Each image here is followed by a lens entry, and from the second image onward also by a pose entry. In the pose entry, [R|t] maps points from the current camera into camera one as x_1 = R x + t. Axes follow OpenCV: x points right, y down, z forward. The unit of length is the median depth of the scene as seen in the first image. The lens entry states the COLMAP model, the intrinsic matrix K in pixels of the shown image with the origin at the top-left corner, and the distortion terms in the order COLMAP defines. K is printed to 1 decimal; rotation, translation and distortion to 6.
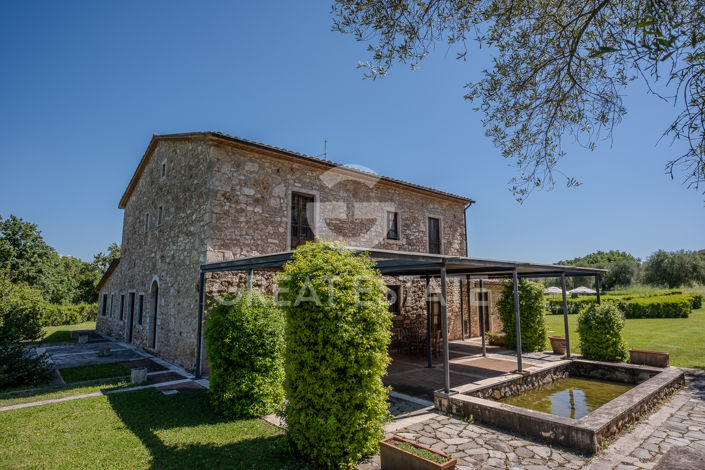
lens RADIAL K [[398.6, 0, 352.5], [0, 398.6, 235.0], [0, 0, 1]] dist [-0.034159, 0.026582]
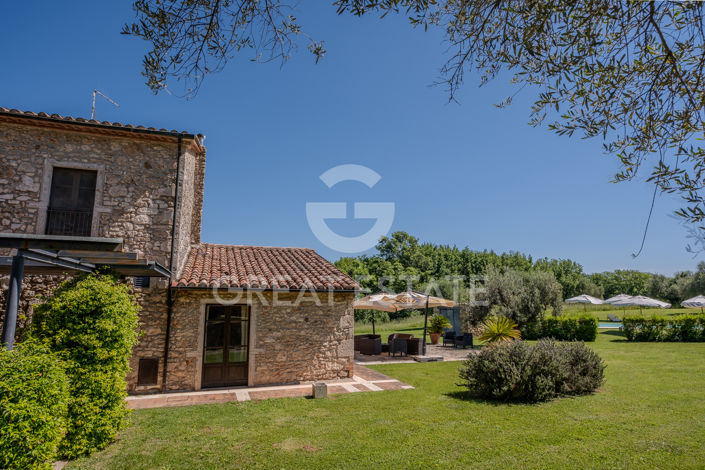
lens RADIAL K [[398.6, 0, 352.5], [0, 398.6, 235.0], [0, 0, 1]] dist [-0.034159, 0.026582]
pose [[0.933222, -0.057771, -0.354625, 0.835086], [0.048591, 0.998214, -0.034746, 0.096343], [0.355999, 0.015194, 0.934363, 0.695821]]
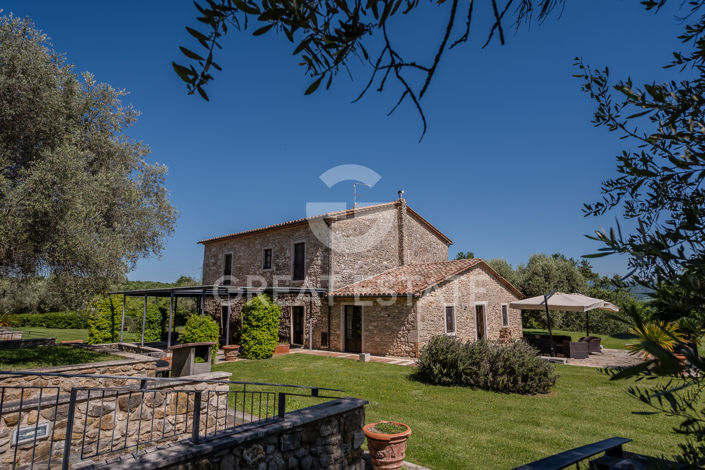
lens RADIAL K [[404.7, 0, 352.6], [0, 404.7, 246.1], [0, 0, 1]] dist [-0.002104, -0.000132]
pose [[0.123275, -0.139607, -0.982504, 1.574307], [0.141299, 0.982437, -0.121869, 0.151778], [0.982262, -0.123803, 0.140836, 1.093739]]
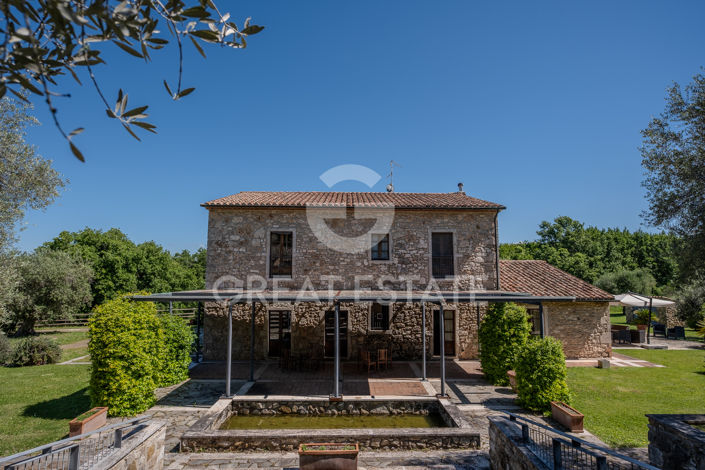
lens RADIAL K [[398.6, 0, 352.5], [0, 398.6, 235.0], [0, 0, 1]] dist [-0.034159, 0.026582]
pose [[0.772649, -0.064598, -0.631539, 0.722979], [0.084015, 0.996464, 0.000863, -0.062953], [0.629250, -0.053725, 0.775344, 0.114298]]
